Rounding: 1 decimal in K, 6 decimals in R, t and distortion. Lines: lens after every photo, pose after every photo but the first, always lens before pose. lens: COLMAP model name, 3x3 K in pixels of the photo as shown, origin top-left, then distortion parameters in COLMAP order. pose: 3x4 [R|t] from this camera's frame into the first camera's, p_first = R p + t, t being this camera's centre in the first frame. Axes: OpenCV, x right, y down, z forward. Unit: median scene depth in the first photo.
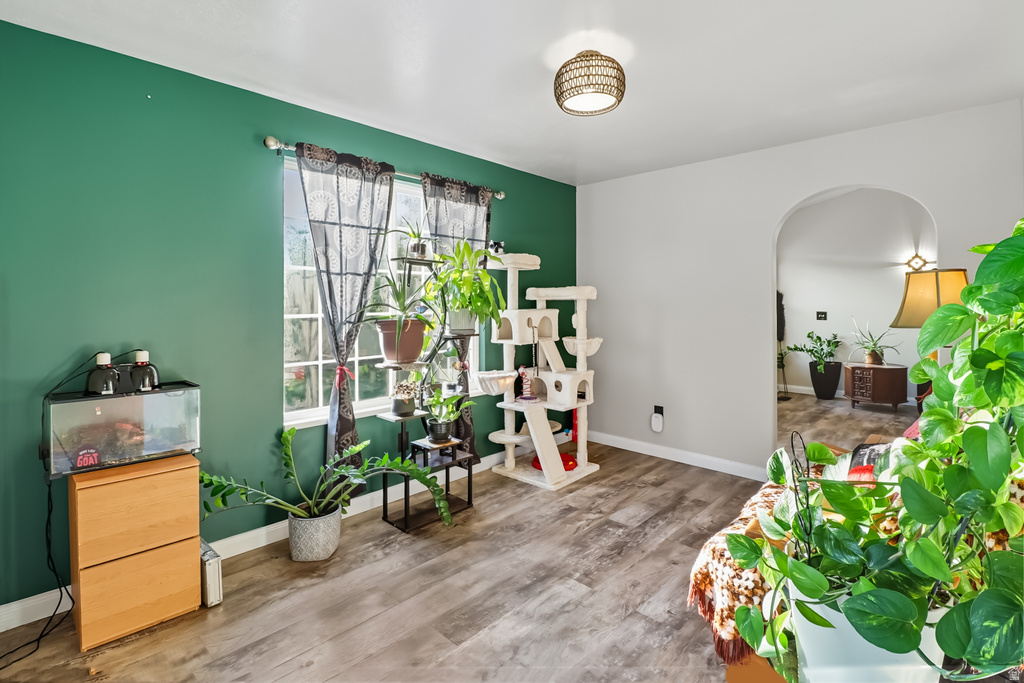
lens RADIAL K [[474.3, 0, 510.3], [0, 474.3, 312.1], [0, 0, 1]] dist [-0.011254, -0.006984]
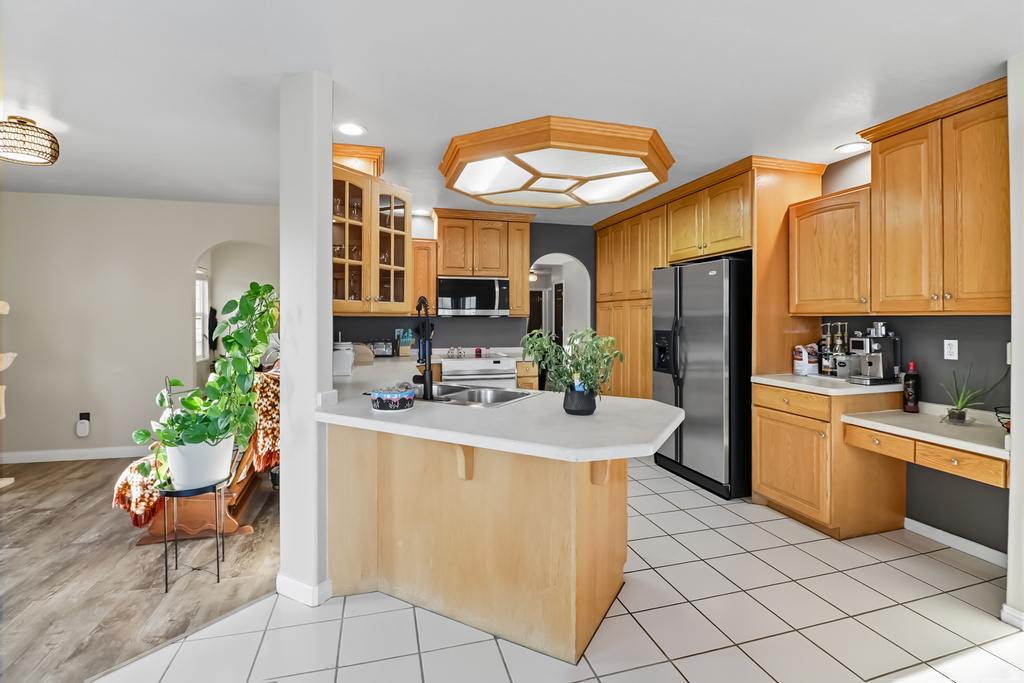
lens RADIAL K [[474.3, 0, 510.3], [0, 474.3, 312.1], [0, 0, 1]] dist [-0.011254, -0.006984]
pose [[0.498322, 0.012238, 0.866905, -0.255440], [0.013630, 0.999666, -0.021947, 0.007341], [-0.866885, 0.022753, 0.497989, -0.747391]]
